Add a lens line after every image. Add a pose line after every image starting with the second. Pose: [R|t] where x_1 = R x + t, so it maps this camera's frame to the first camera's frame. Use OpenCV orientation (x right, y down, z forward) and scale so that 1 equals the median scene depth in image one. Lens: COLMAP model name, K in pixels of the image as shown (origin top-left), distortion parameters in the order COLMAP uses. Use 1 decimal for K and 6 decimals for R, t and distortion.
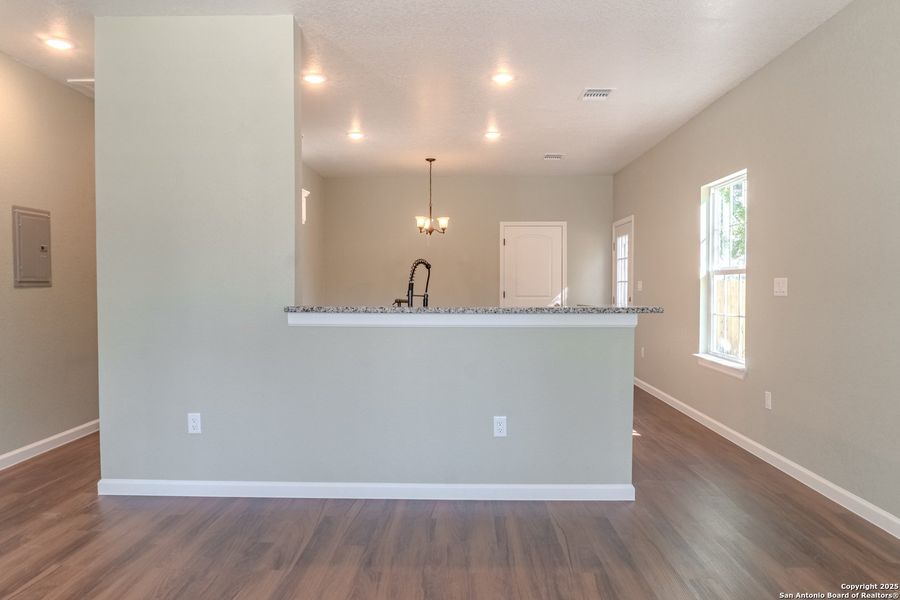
lens RADIAL K [[608.4, 0, 445.2], [0, 608.4, 298.8], [0, 0, 1]] dist [-0.030274, -0.001099]
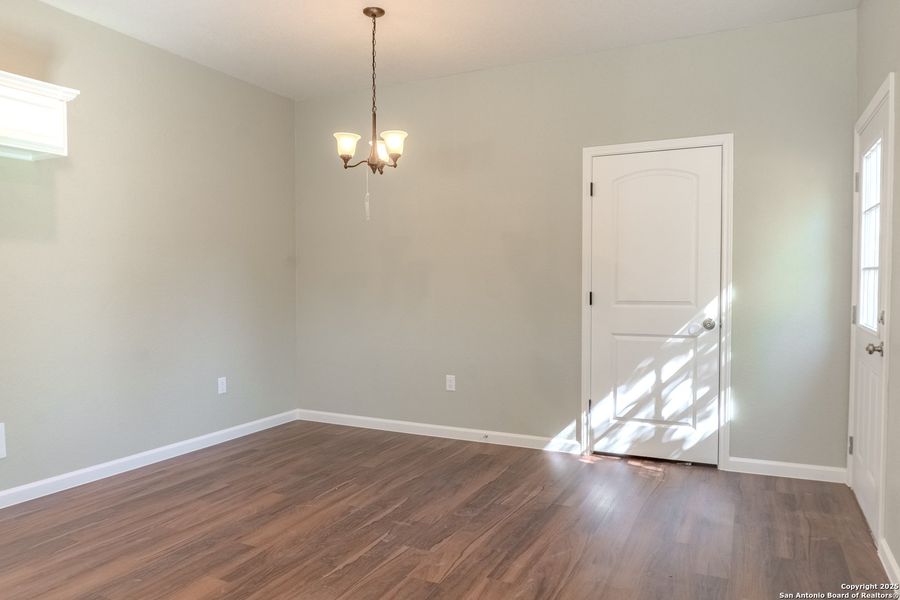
lens RADIAL K [[625.0, 0, 450.0], [0, 625.0, 300.0], [0, 0, 1]] dist [-0.007369, -0.000679]
pose [[0.910636, 0.011675, -0.413045, 0.204370], [-0.008415, 0.999917, 0.009710, -0.009984], [0.413124, -0.005366, 0.910659, 0.513801]]
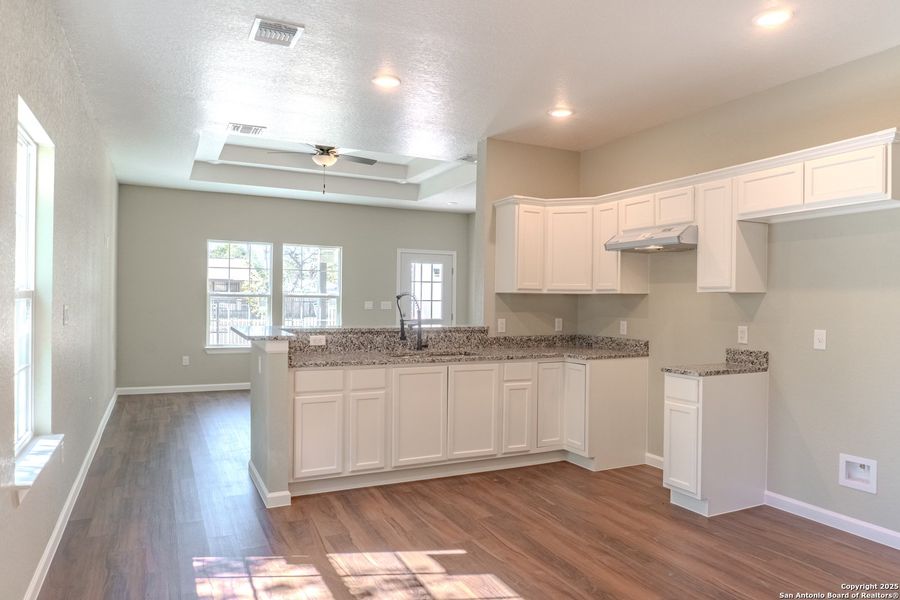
lens RADIAL K [[608.4, 0, 445.2], [0, 608.4, 298.8], [0, 0, 1]] dist [-0.030274, -0.001099]
pose [[-0.885367, -0.012454, -0.464726, 0.227365], [-0.025700, 0.999424, 0.022179, -0.036417], [0.464182, 0.031580, -0.885177, 0.979297]]
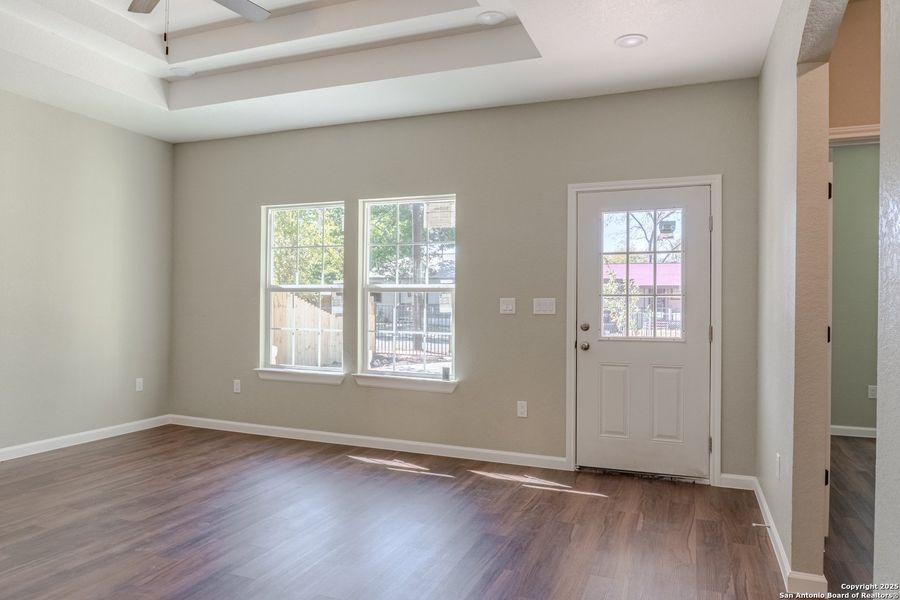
lens RADIAL K [[608.2, 0, 450.0], [0, 608.2, 300.4], [0, 0, 1]] dist [-0.006504, -0.000622]
pose [[-0.934555, -0.008551, 0.355716, -0.304823], [-0.002466, 0.999843, 0.017558, -0.011268], [-0.355810, 0.015531, -0.934429, 0.470998]]
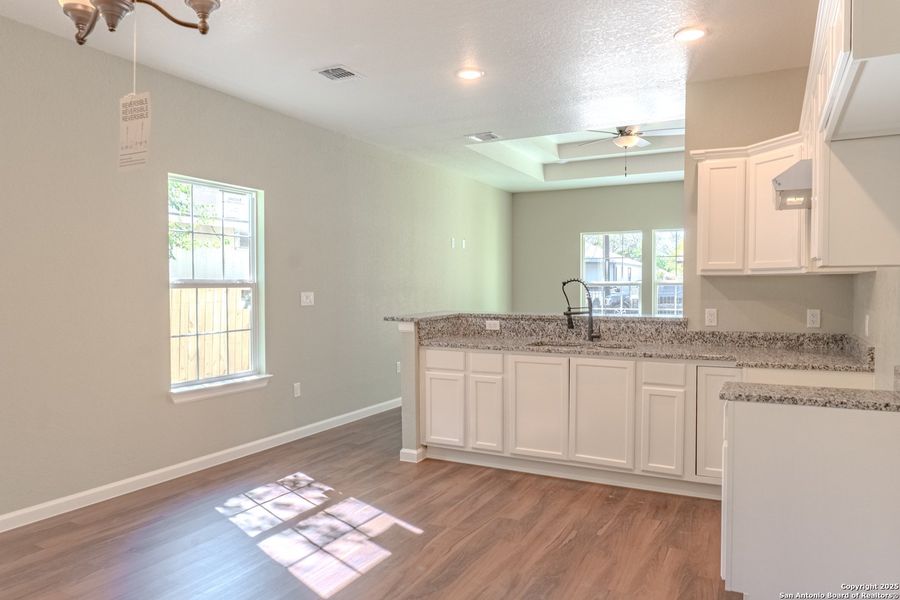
lens RADIAL K [[608.2, 0, 450.0], [0, 608.2, 300.4], [0, 0, 1]] dist [-0.006504, -0.000622]
pose [[-0.896766, -0.008880, 0.442416, -0.151438], [0.013175, 0.998820, 0.046752, -0.035855], [-0.442309, 0.047755, -0.895590, 0.986392]]
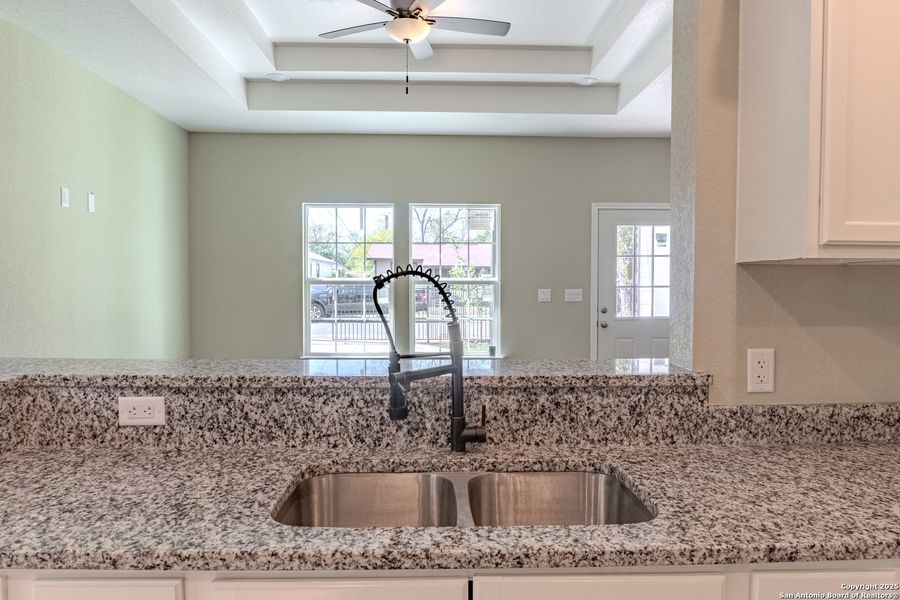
lens RADIAL K [[608.4, 0, 445.2], [0, 608.4, 298.8], [0, 0, 1]] dist [-0.030274, -0.001099]
pose [[-0.998612, -0.000126, -0.052669, -0.011246], [-0.002846, 0.998665, 0.051581, -0.028191], [0.052592, 0.051659, -0.997279, 0.628920]]
